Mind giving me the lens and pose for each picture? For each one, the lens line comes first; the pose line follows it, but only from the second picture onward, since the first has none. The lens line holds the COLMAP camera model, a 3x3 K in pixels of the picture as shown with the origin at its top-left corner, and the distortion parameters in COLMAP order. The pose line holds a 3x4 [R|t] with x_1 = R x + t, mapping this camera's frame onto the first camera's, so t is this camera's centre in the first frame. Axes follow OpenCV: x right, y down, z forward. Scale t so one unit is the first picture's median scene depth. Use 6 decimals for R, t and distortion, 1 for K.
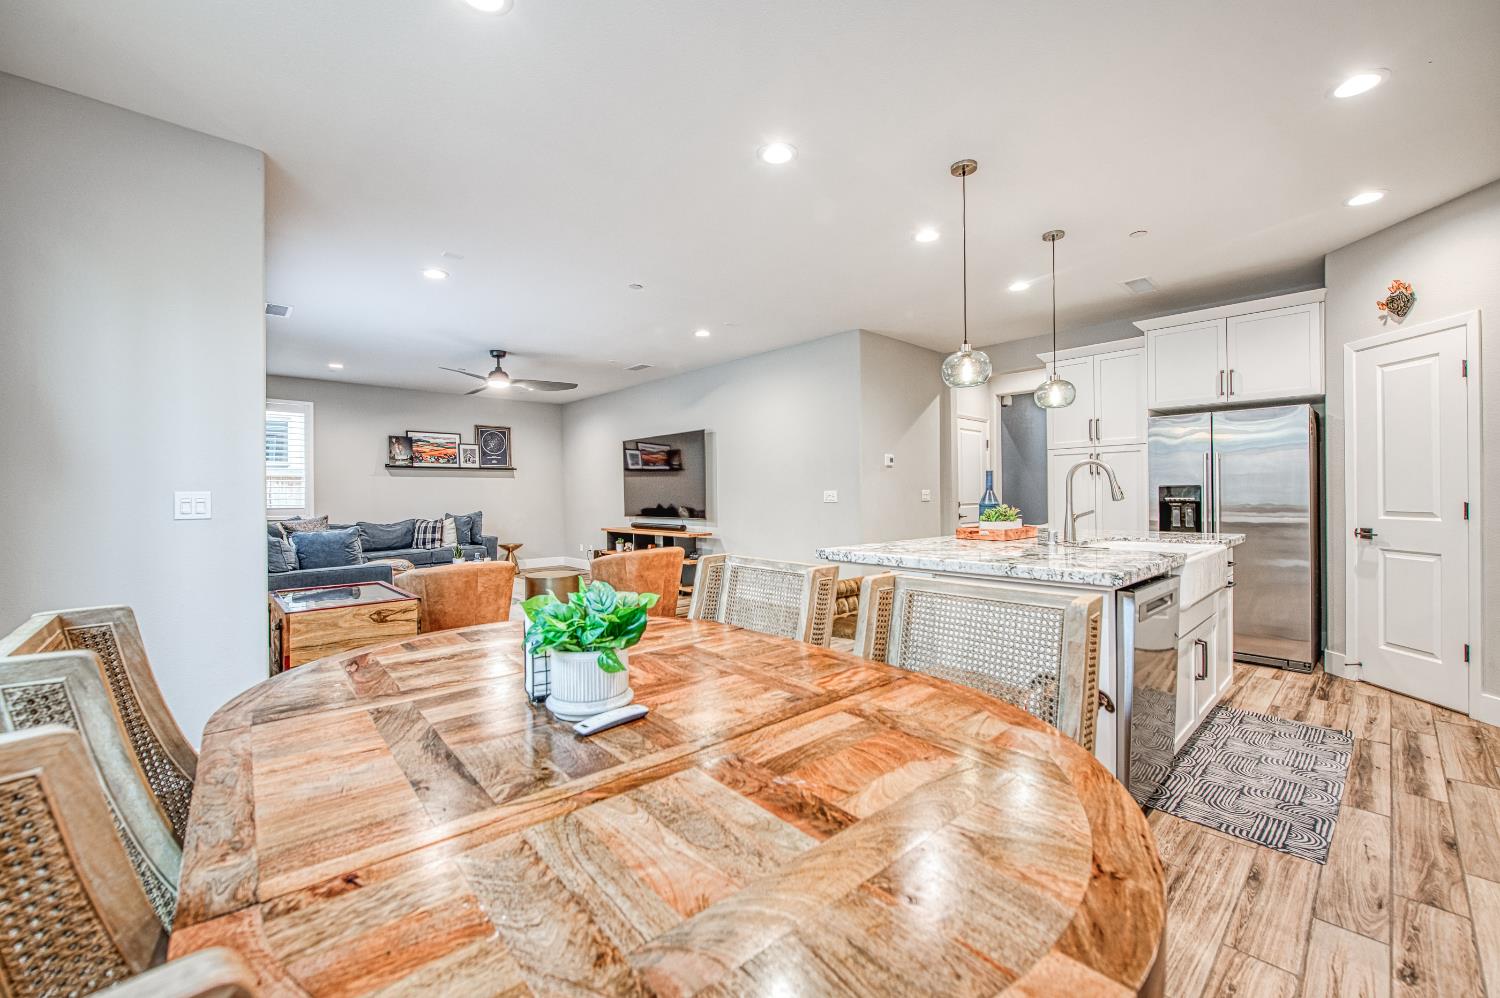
lens RADIAL K [[614.1, 0, 706.8], [0, 614.1, 492.2], [0, 0, 1]] dist [-0.038981, 0.004402]
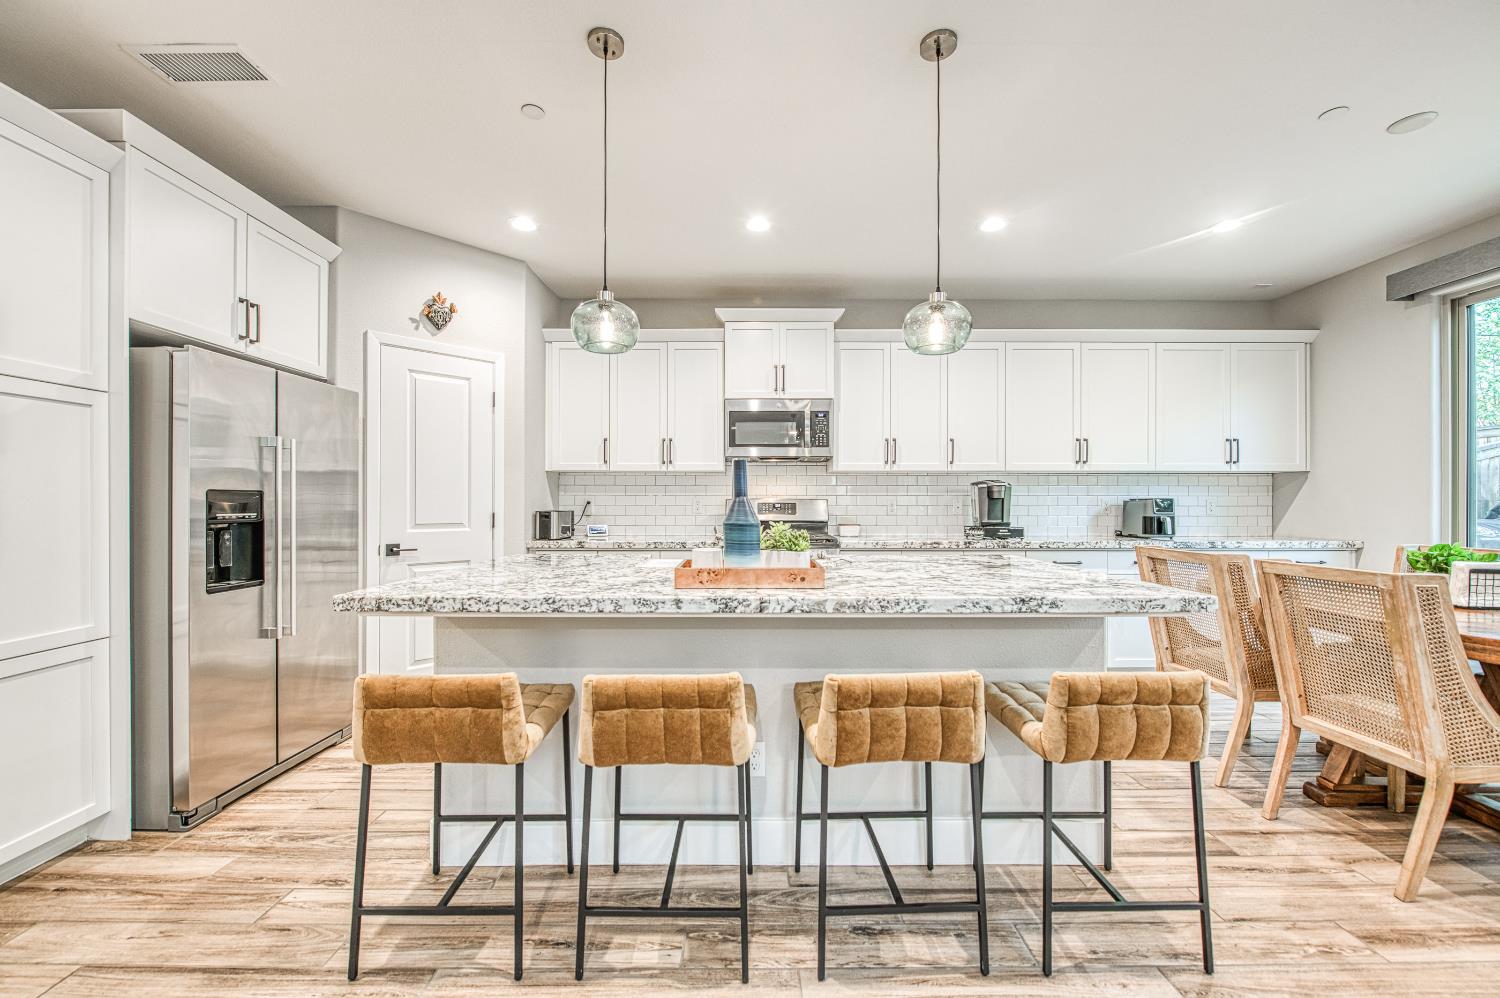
lens RADIAL K [[584.8, 0, 762.3], [0, 584.8, 502.2], [0, 0, 1]] dist [-0.001229, -0.002688]
pose [[-0.774318, 0.005051, 0.632776, 0.092492], [-0.000235, 0.999966, -0.008270, 0.003640], [-0.632796, -0.006553, -0.774290, 1.090194]]
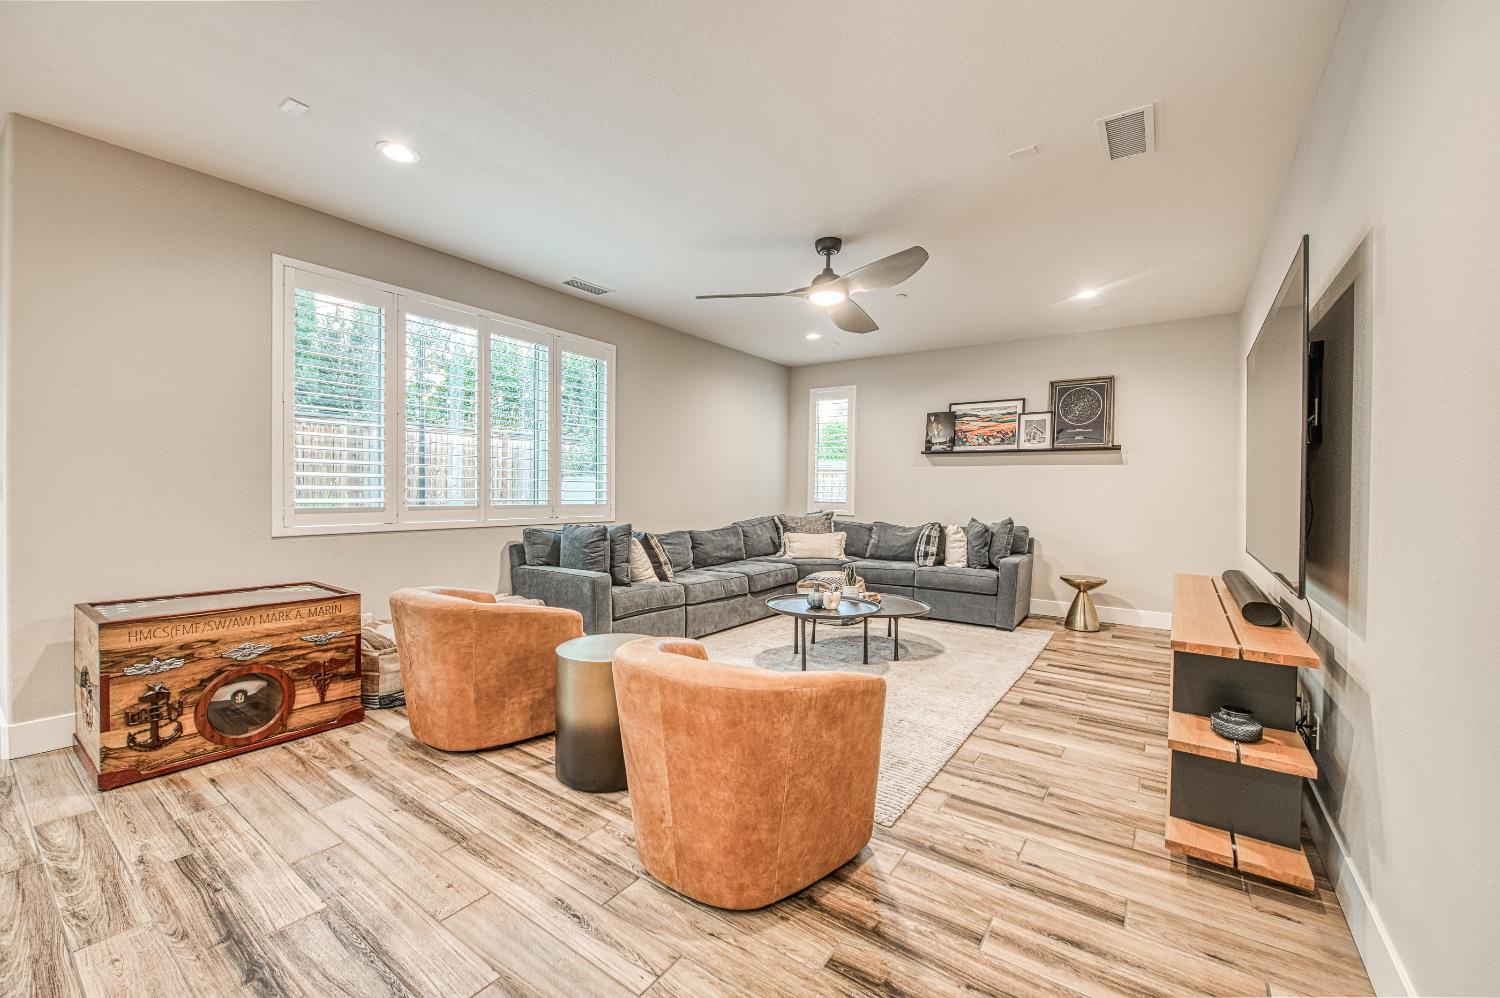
lens RADIAL K [[584.8, 0, 762.3], [0, 584.8, 502.2], [0, 0, 1]] dist [-0.001229, -0.002688]
pose [[0.279655, 0.032942, -0.959535, 0.269268], [-0.012633, 0.999451, 0.030631, 0.000255], [0.960018, 0.003556, 0.279917, 1.189433]]
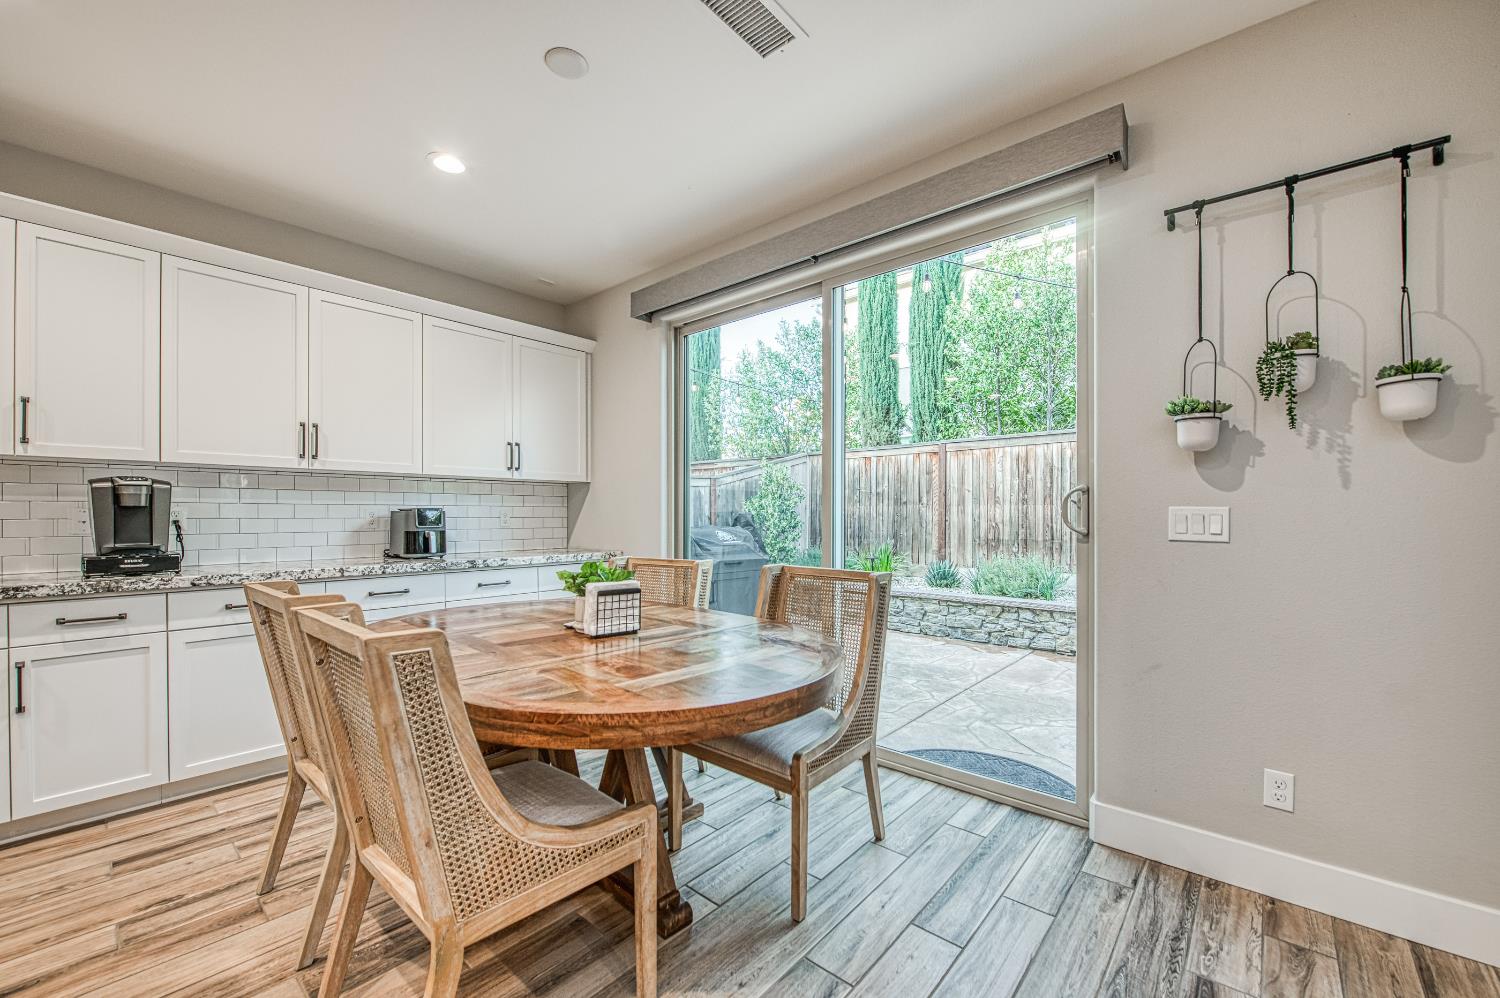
lens RADIAL K [[589.0, 0, 737.9], [0, 589.0, 516.2], [0, 0, 1]] dist [-0.013807, 0.000096]
pose [[-0.989500, 0.005315, -0.144435, -0.103851], [0.005459, 0.999985, -0.000599, 0.002325], [0.144430, -0.001382, -0.989514, 0.759331]]
